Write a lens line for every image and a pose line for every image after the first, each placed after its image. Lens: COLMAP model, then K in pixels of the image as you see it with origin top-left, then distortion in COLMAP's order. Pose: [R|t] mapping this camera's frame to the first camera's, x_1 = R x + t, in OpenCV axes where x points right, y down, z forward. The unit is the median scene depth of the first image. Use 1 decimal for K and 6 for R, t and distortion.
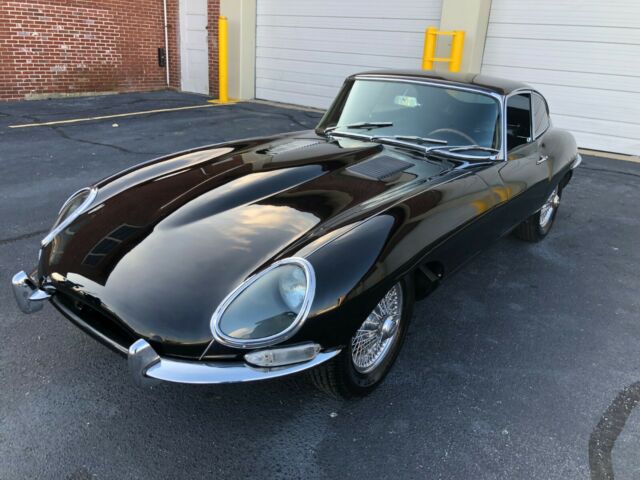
lens RADIAL K [[517.4, 0, 327.2], [0, 517.4, 238.3], [0, 0, 1]] dist [0.081937, -0.114452]
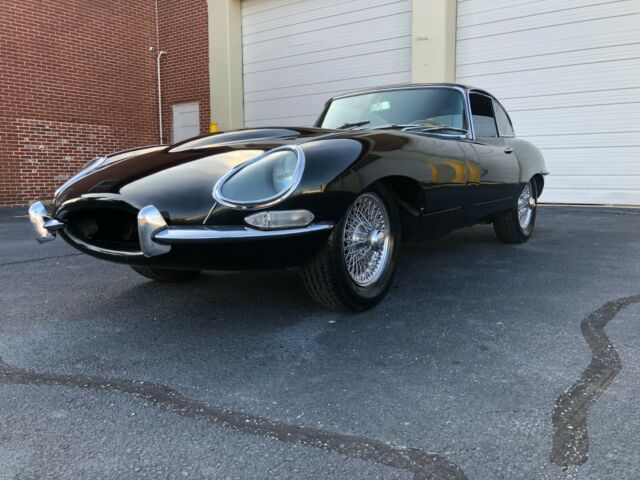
lens RADIAL K [[522.7, 0, 316.6], [0, 522.7, 240.0], [0, 0, 1]] dist [0.009678, 0.005159]
pose [[0.997803, -0.066244, 0.001376, -0.004565], [0.064852, 0.972156, -0.225182, 0.209123], [0.013579, 0.224776, 0.974316, -0.023294]]
